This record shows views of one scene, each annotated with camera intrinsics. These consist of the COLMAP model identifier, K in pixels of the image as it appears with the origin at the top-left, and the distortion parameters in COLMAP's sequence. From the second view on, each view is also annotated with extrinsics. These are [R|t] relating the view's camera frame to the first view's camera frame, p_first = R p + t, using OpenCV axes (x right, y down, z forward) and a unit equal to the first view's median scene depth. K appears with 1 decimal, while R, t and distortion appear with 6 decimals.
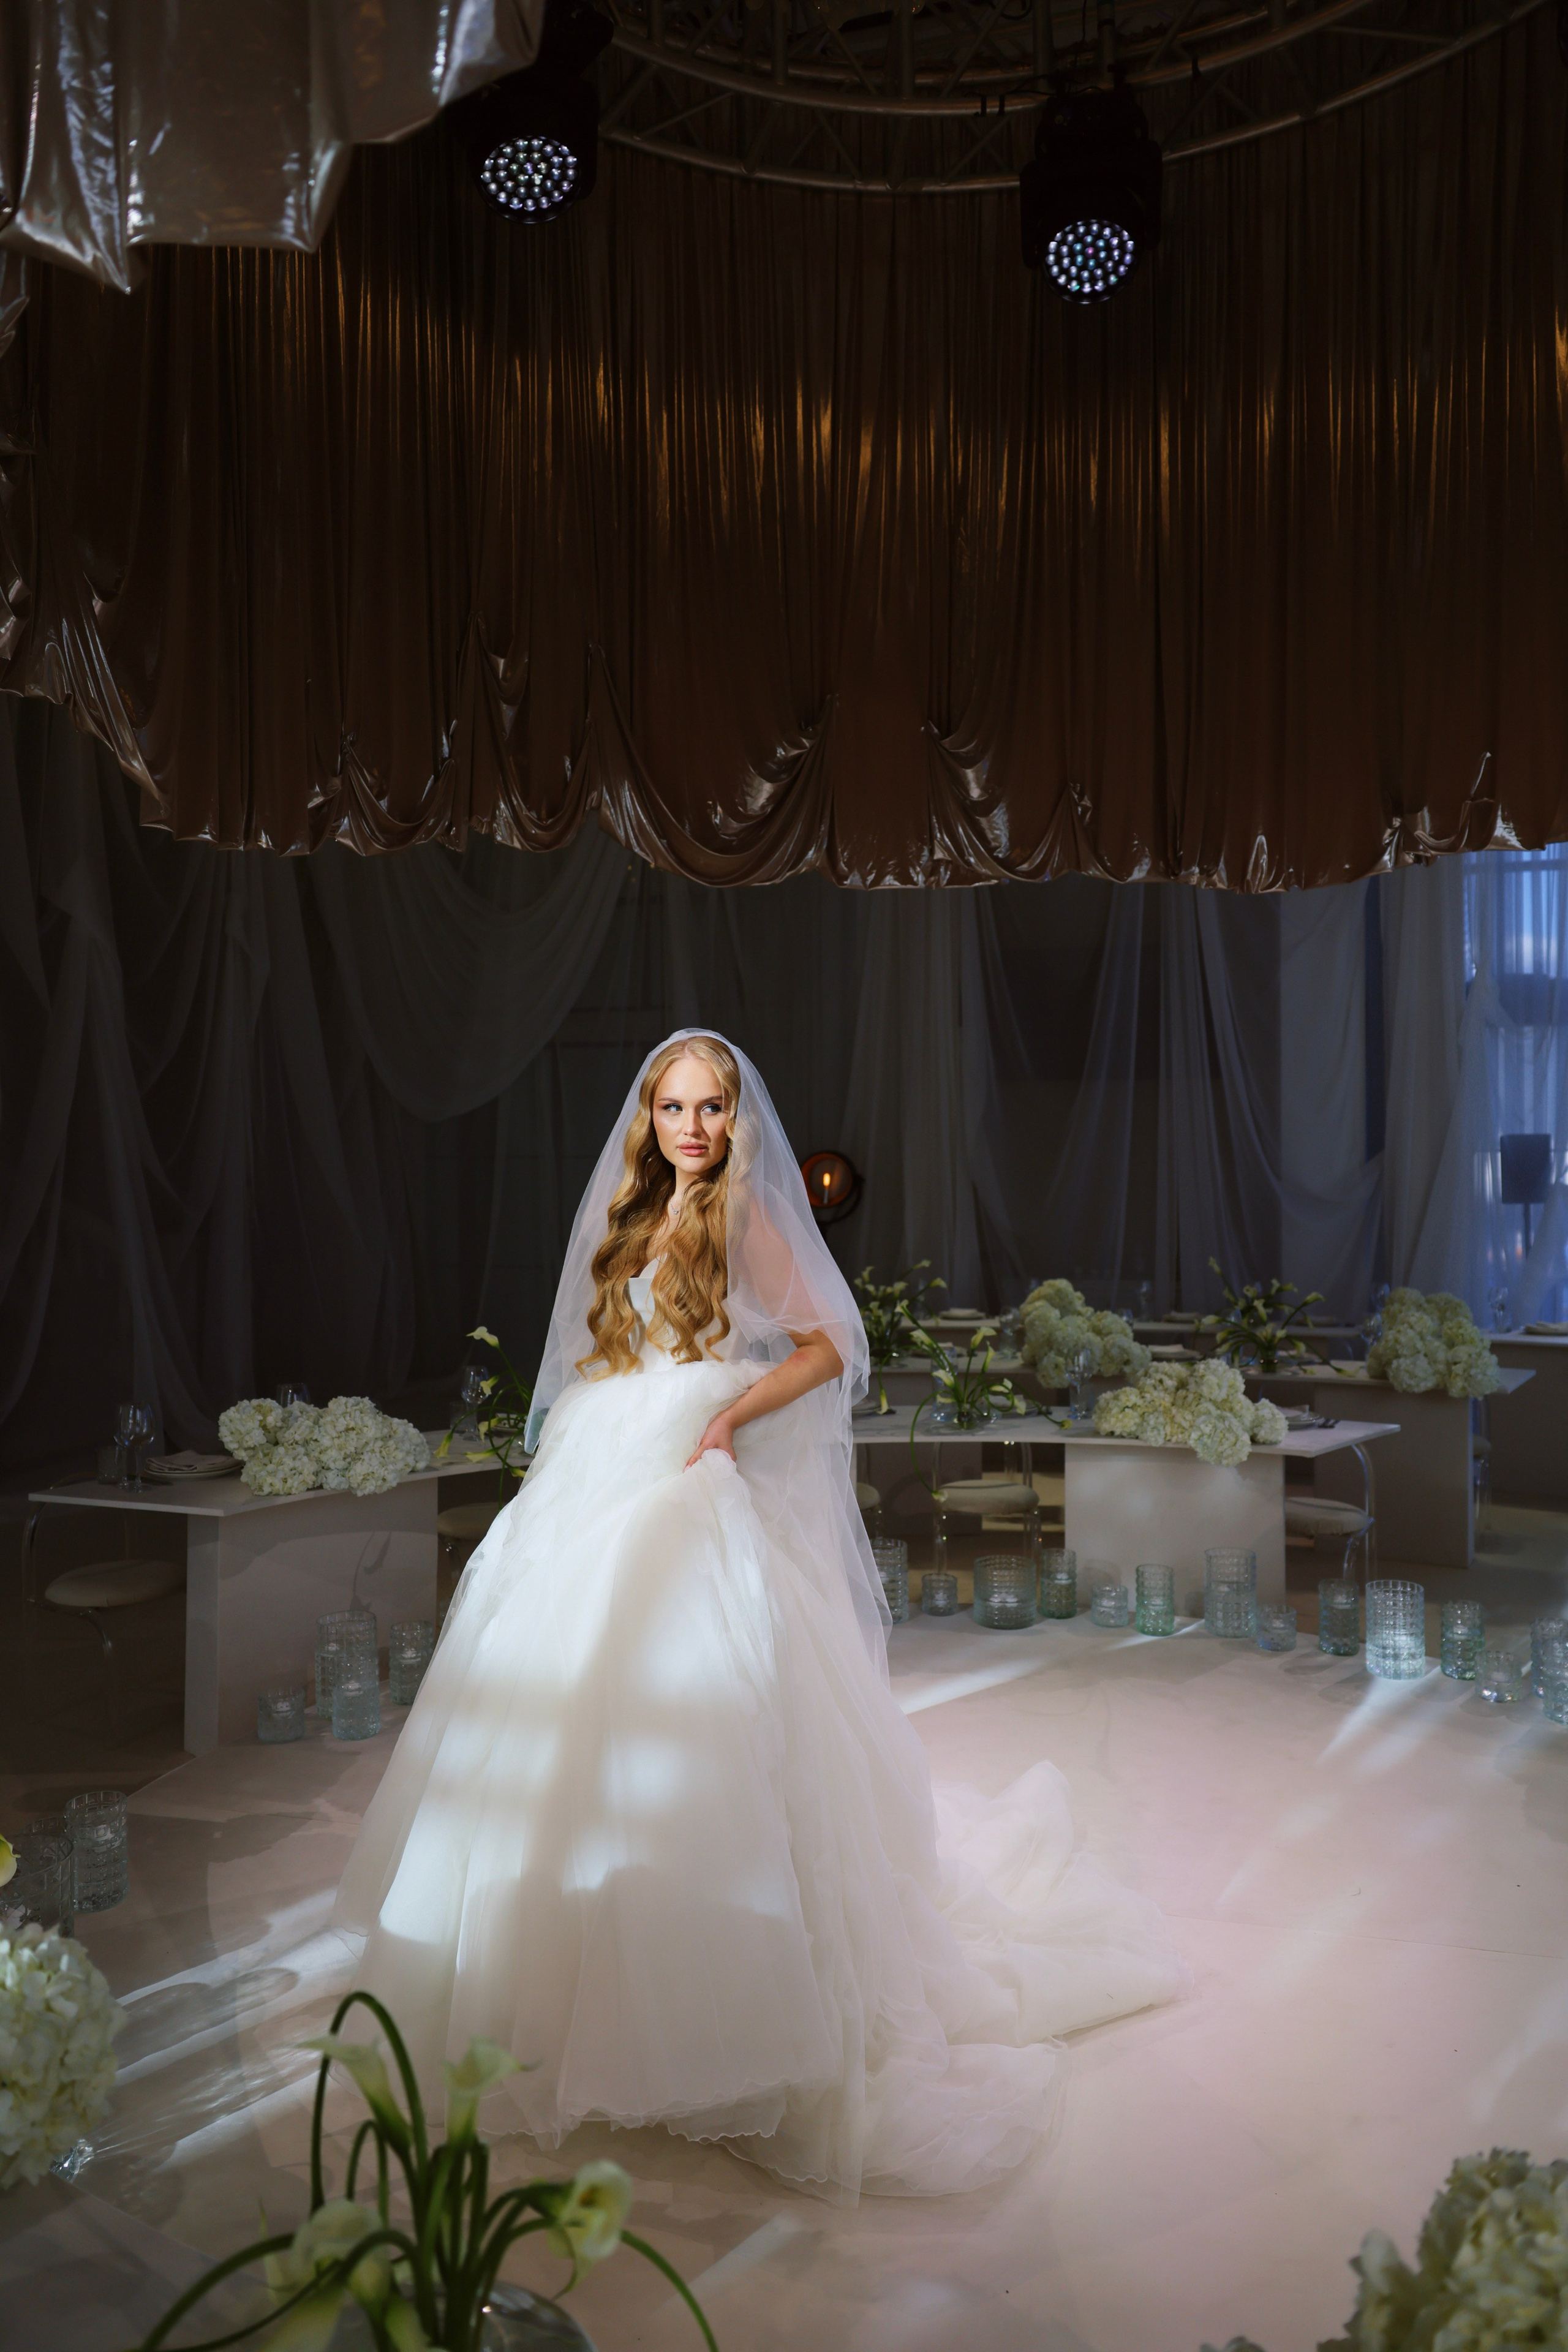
lens RADIAL K [[1652.2, 0, 807.4], [0, 1652.2, 1172.9], [0, 0, 1]] dist [0.005339, -0.012256]
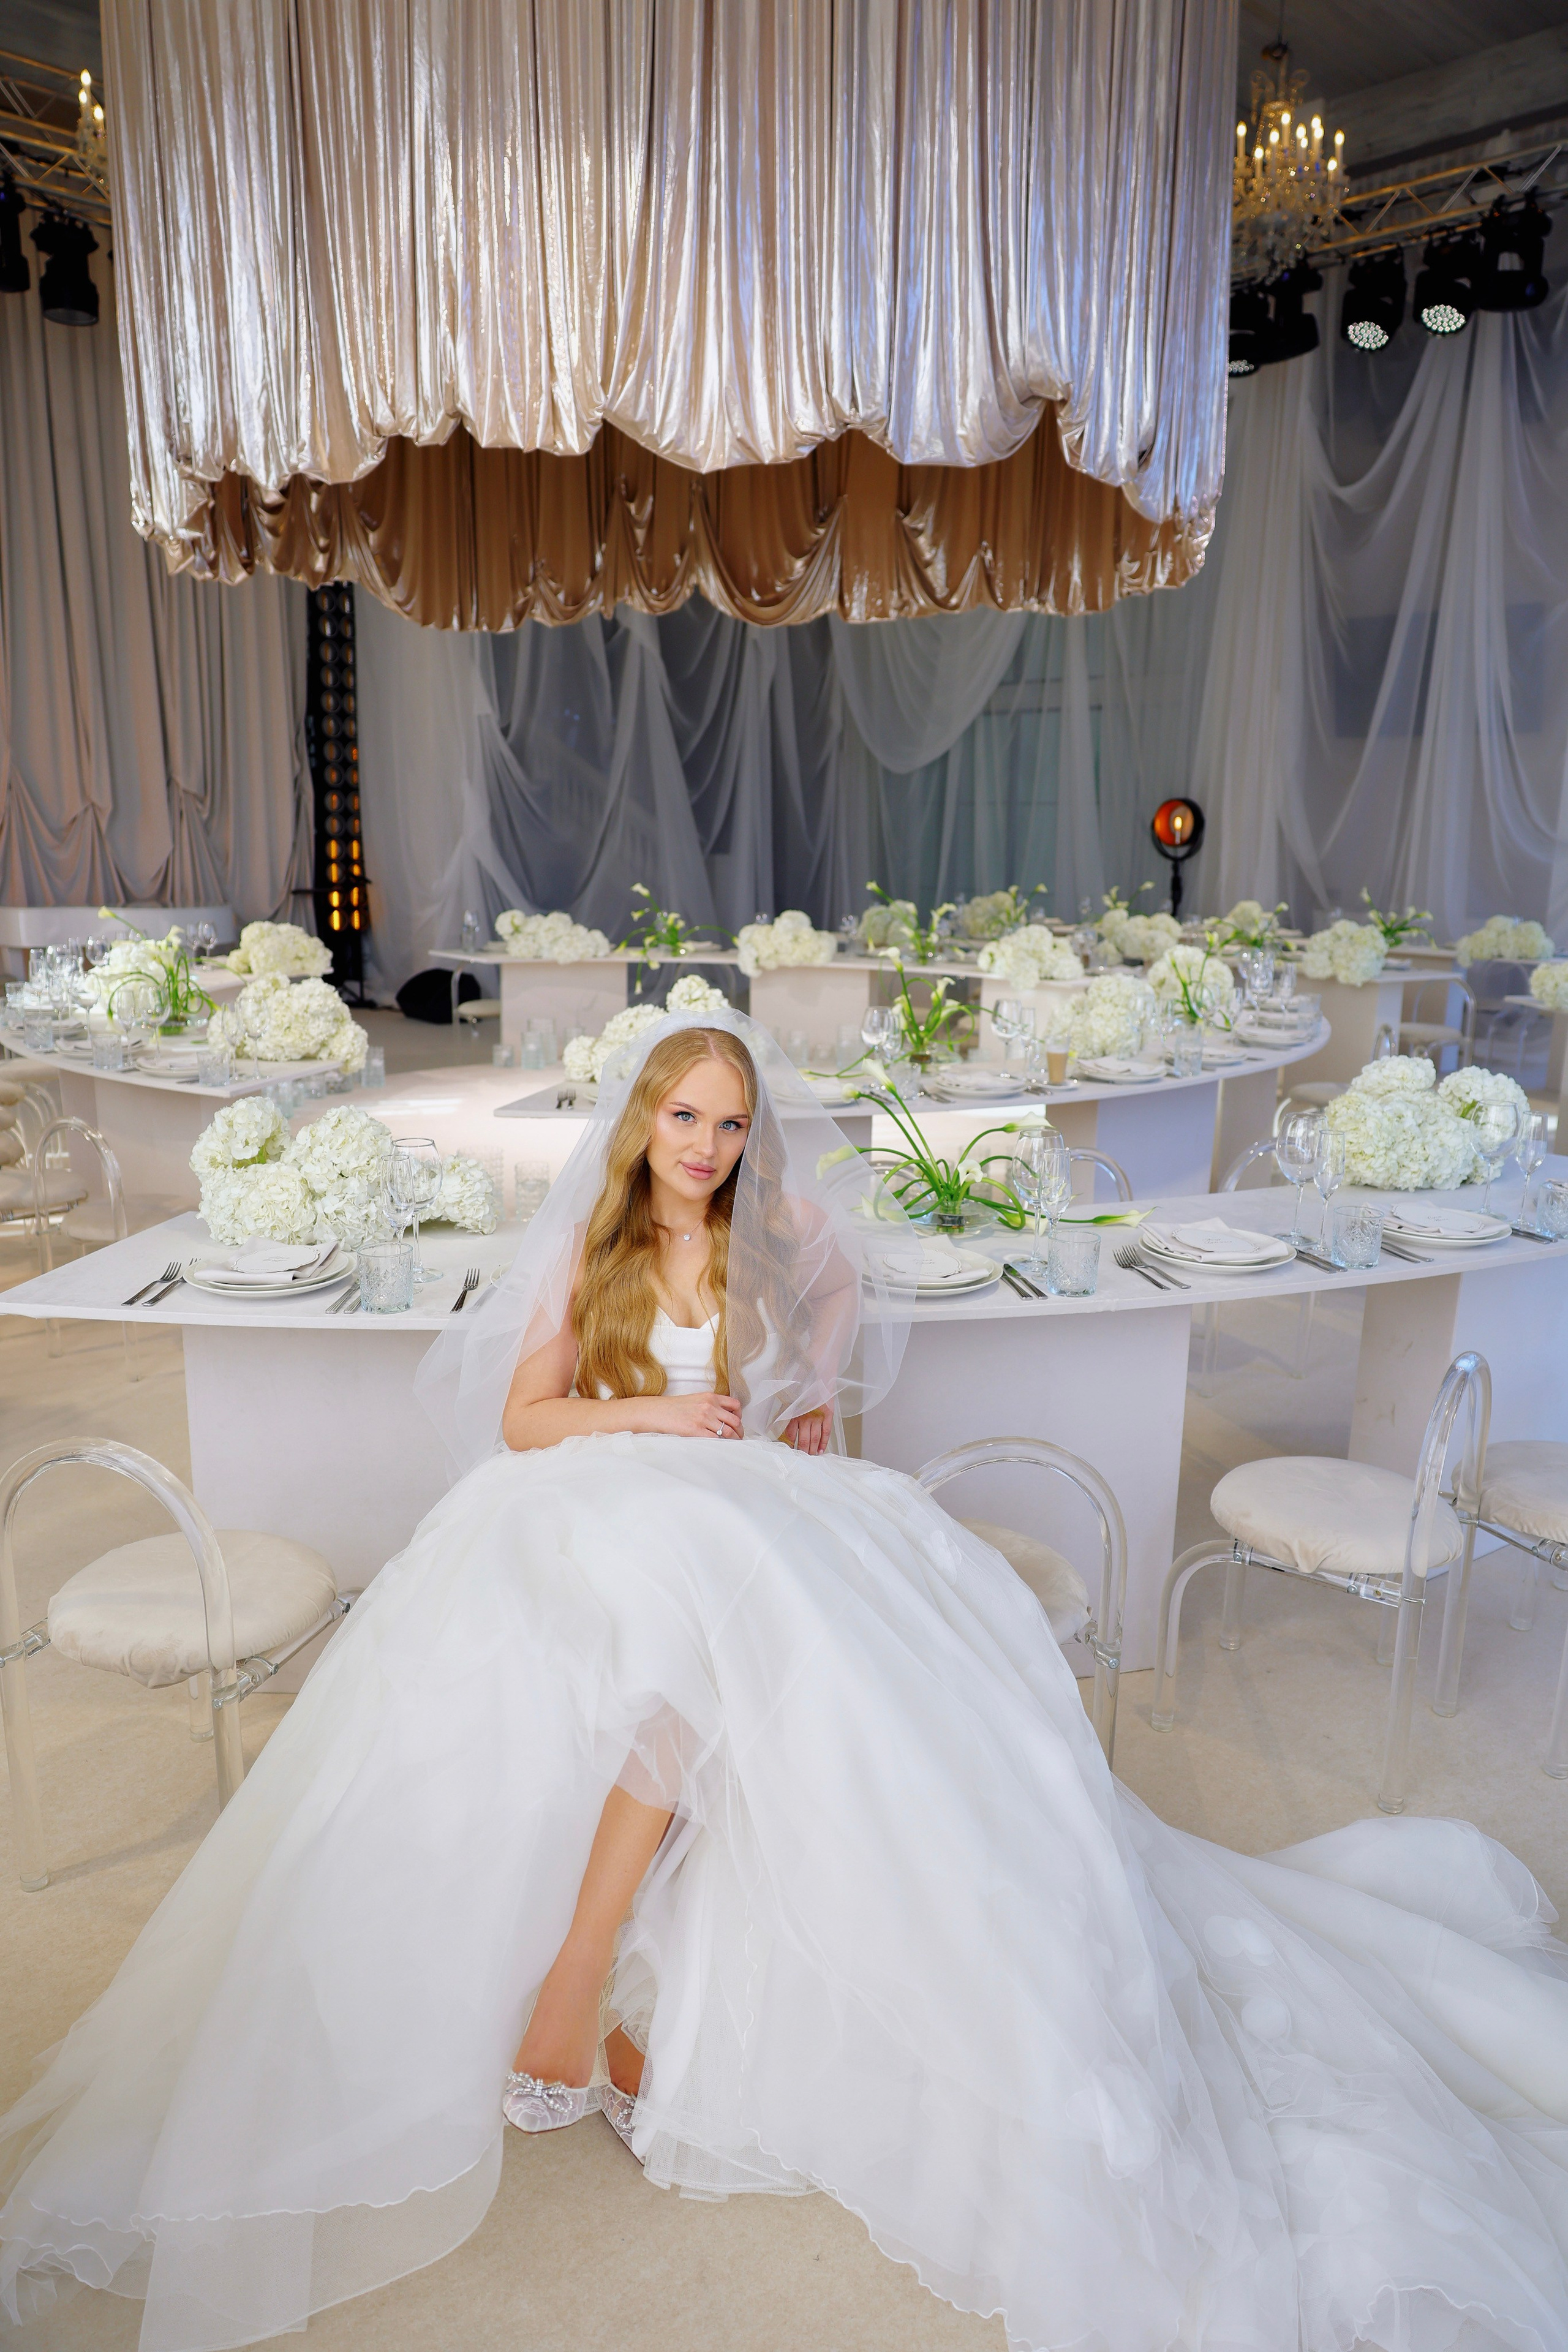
lens RADIAL K [[1652.2, 0, 781.3], [0, 1652.2, 1191.6], [0, 0, 1]] dist [0.005339, -0.012256]
pose [[0.841327, 0.135402, -0.523292, 0.980901], [-0.021039, 0.975586, 0.218607, 0.021291], [0.540117, -0.172910, 0.823636, -0.513100]]
